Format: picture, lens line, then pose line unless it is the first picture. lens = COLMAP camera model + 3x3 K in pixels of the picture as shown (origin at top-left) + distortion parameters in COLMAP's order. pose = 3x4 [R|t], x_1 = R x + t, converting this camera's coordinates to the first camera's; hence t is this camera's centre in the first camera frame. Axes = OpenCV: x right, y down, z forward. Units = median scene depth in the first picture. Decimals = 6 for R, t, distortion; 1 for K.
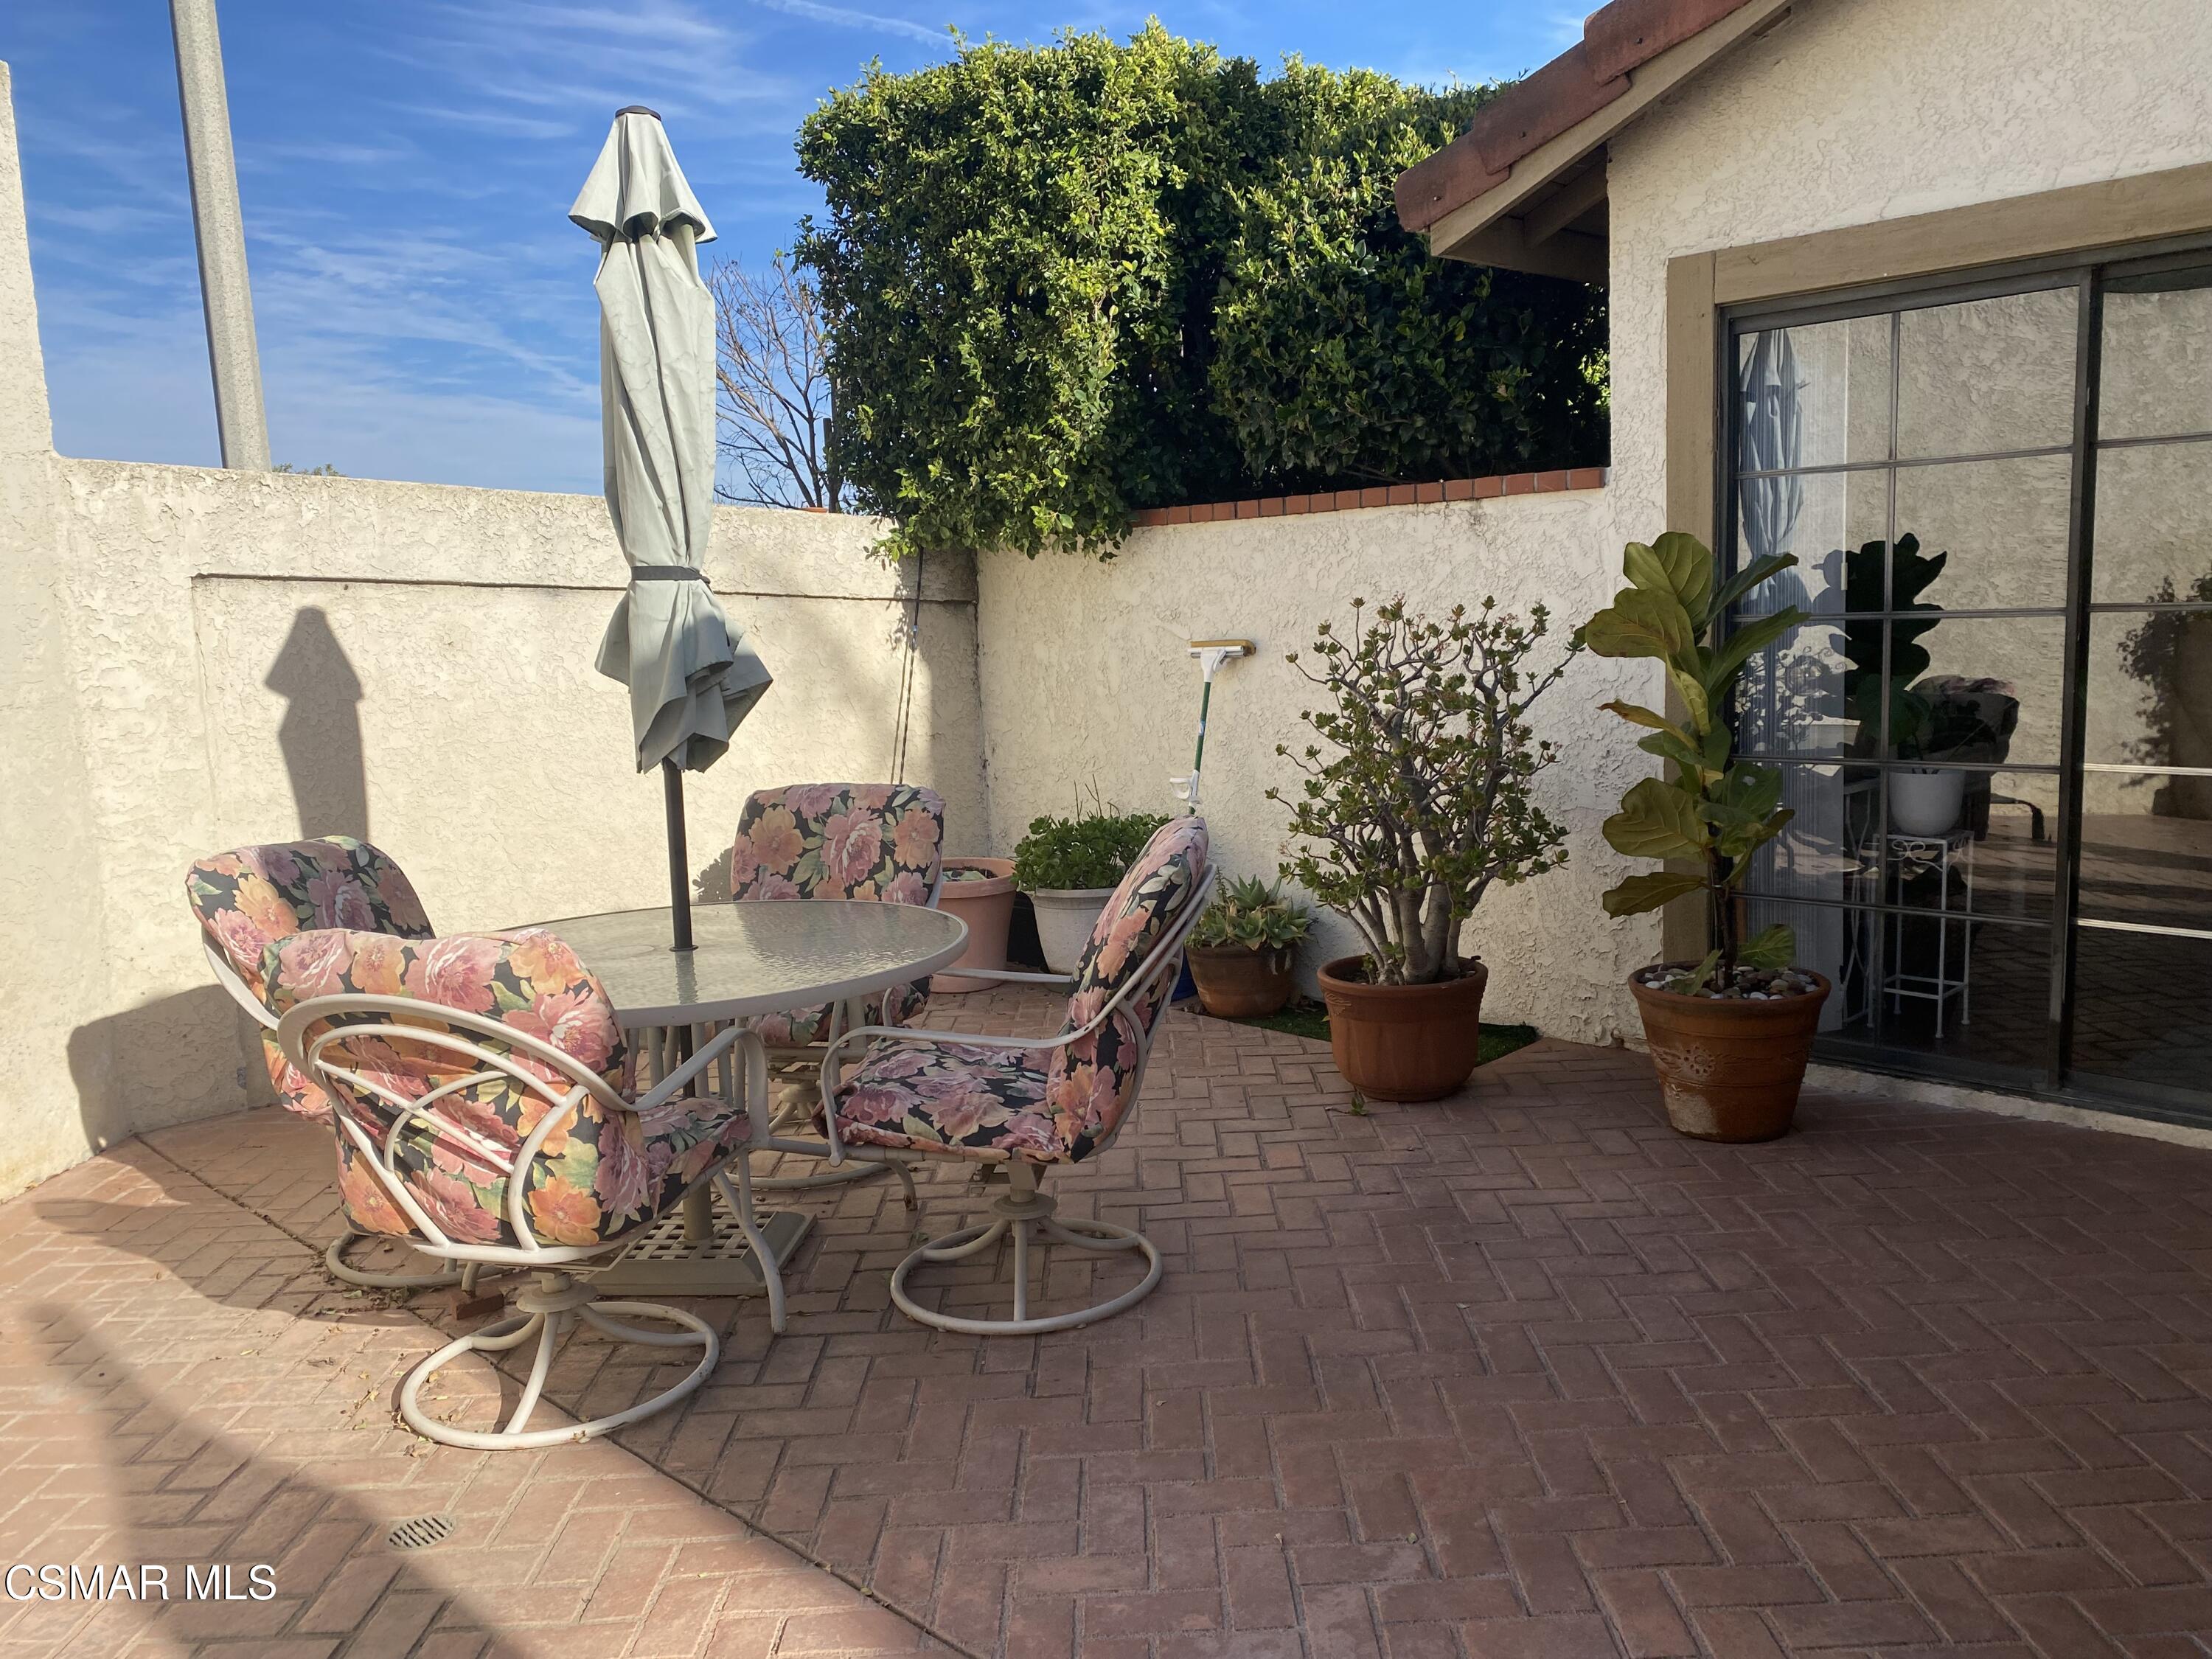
lens RADIAL K [[1696.1, 0, 1109.7], [0, 1696.1, 833.4], [0, 0, 1]] dist [0.008654, 0.003990]
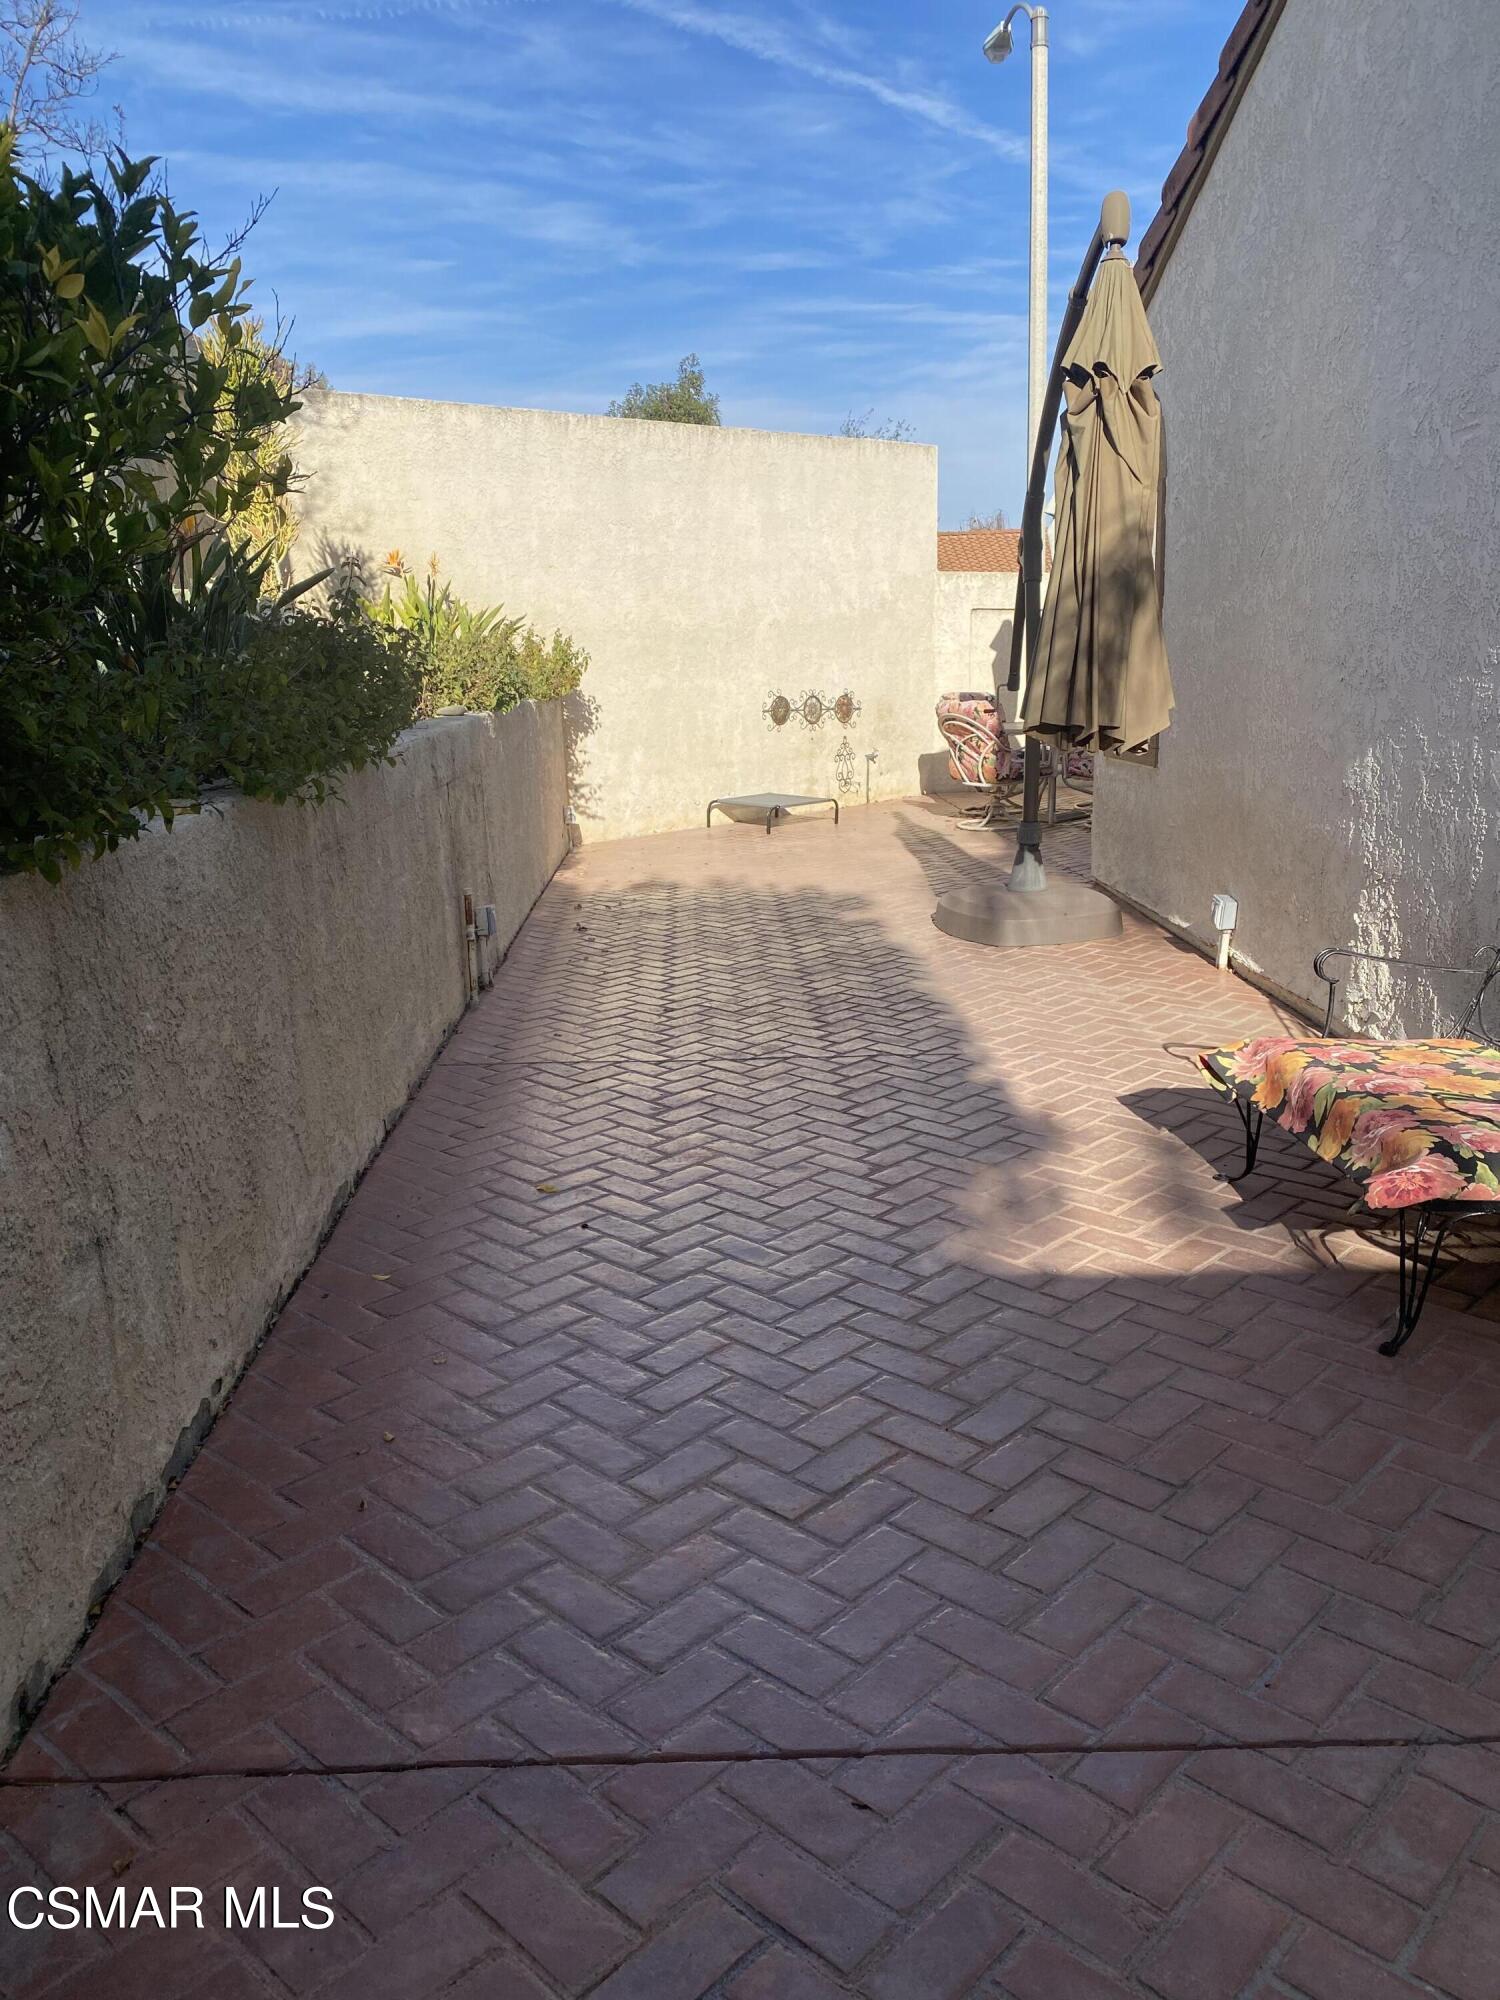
lens RADIAL K [[1533.5, 0, 749.9], [0, 1533.5, 1000.4], [0, 0, 1]] dist [0.008654, 0.003990]
pose [[0.731659, 0.173329, -0.659266, 1.149460], [-0.089365, 0.983175, 0.159312, 0.140532], [0.675788, -0.057647, 0.734839, -1.383183]]
